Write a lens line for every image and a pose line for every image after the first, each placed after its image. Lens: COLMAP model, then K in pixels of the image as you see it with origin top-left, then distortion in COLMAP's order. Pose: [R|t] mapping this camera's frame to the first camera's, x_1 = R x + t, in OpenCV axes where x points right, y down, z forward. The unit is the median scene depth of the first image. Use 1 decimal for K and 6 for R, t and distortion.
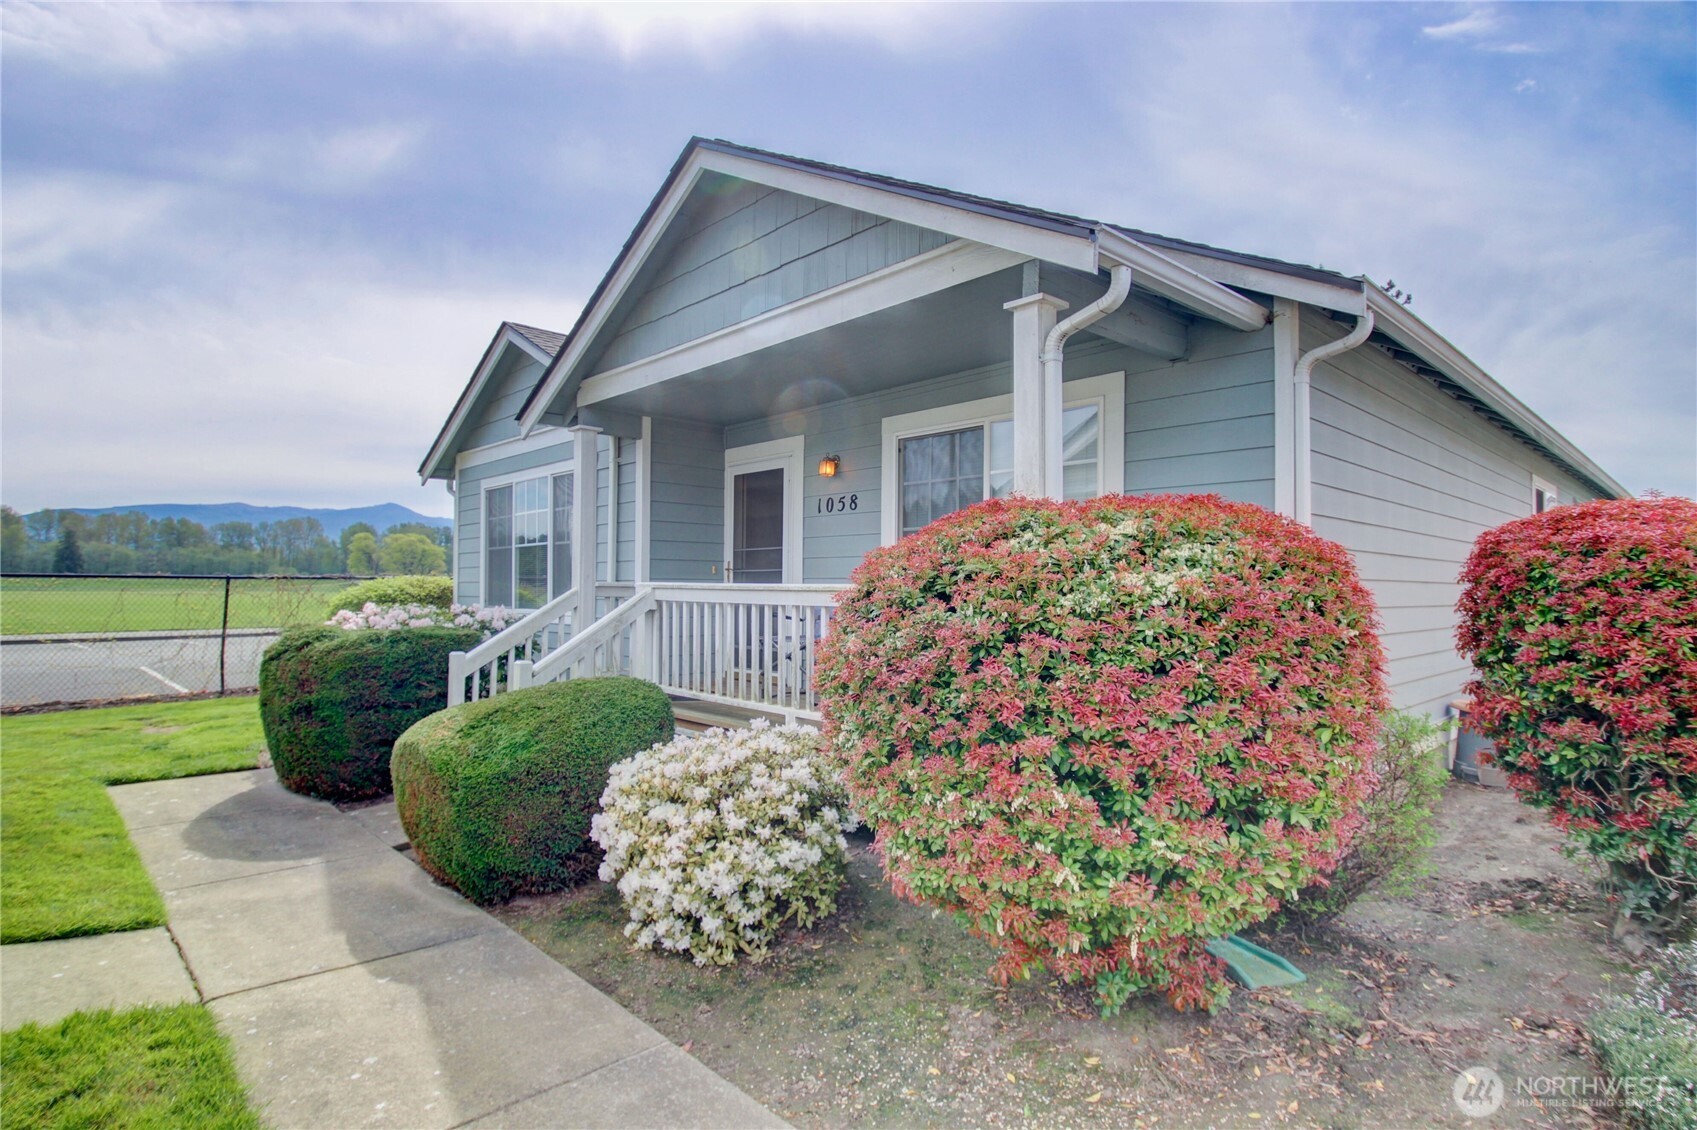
lens RADIAL K [[849.6, 0, 848.5], [0, 849.6, 565.0], [0, 0, 1]] dist [-0.000363, -0.000021]
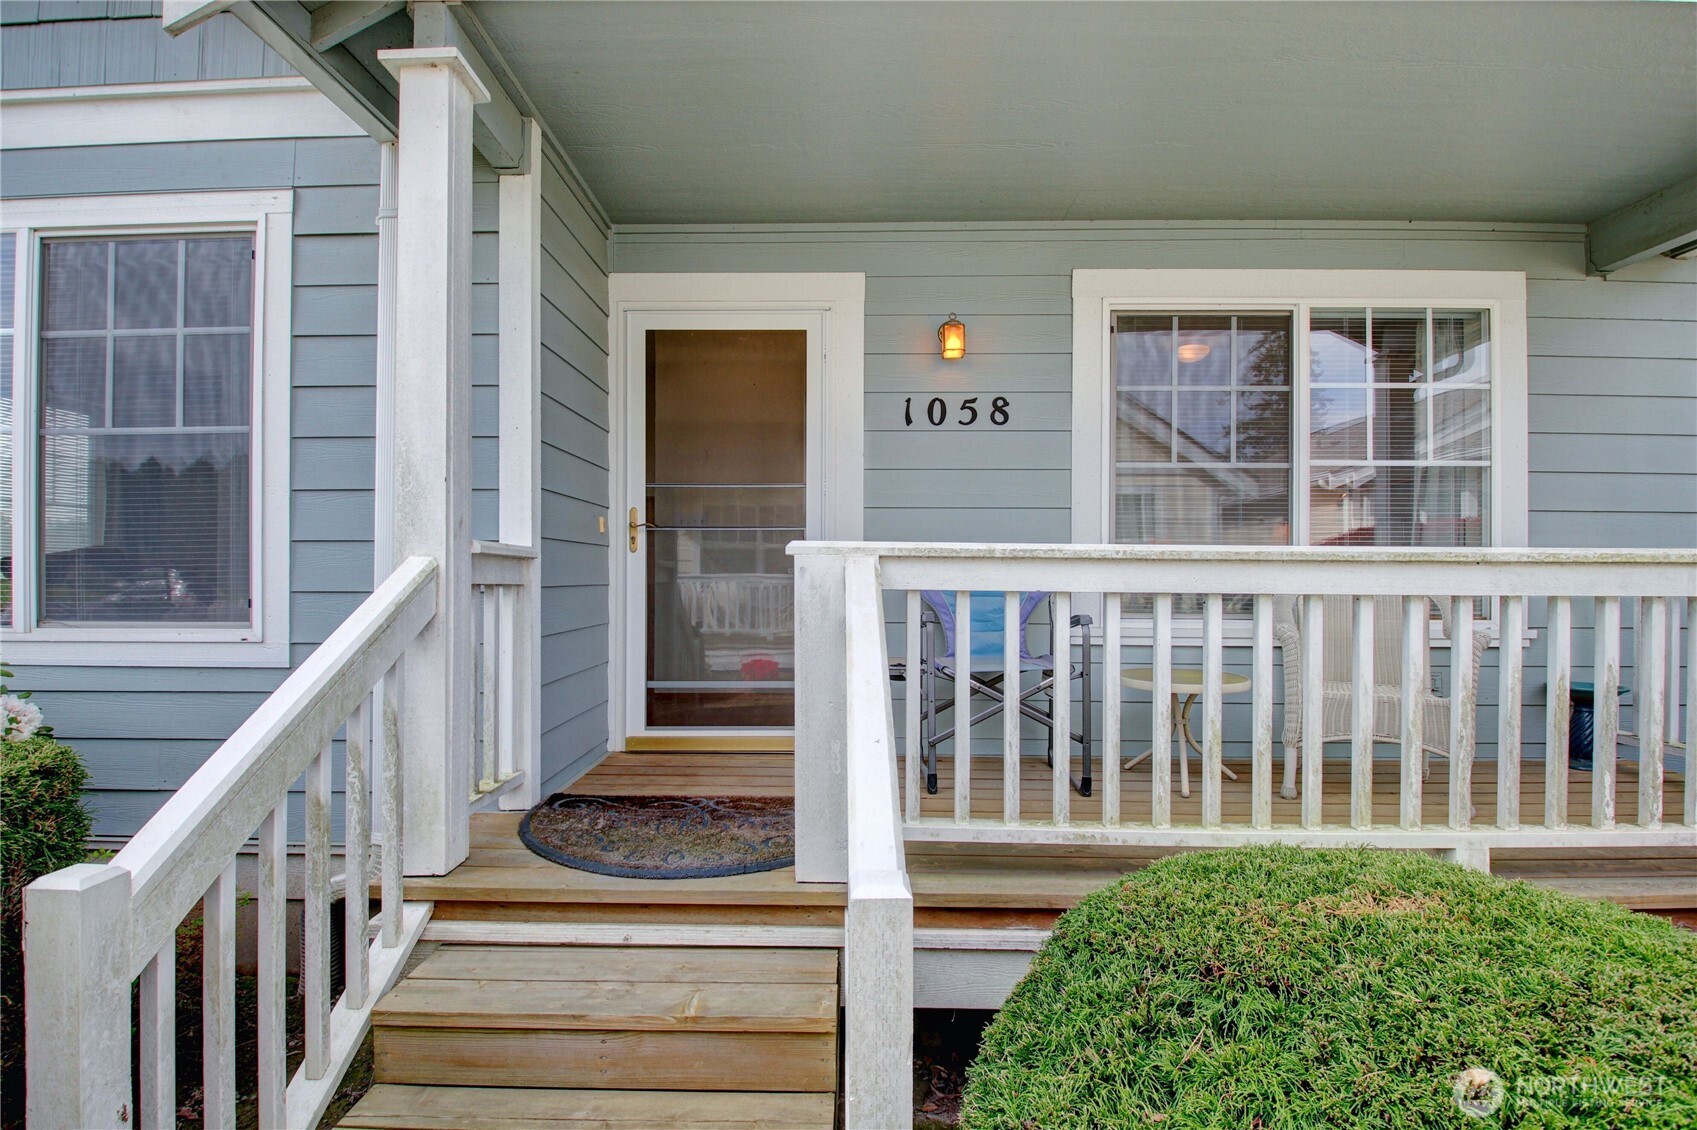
lens RADIAL K [[788.8, 0, 842.8], [0, 788.8, 575.7], [0, 0, 1]] dist [0.022571, -0.036203]
pose [[0.687355, -0.009517, 0.726259, -0.449301], [-0.013255, 0.999583, 0.025644, 0.023873], [-0.726201, -0.027253, 0.686942, 0.707485]]
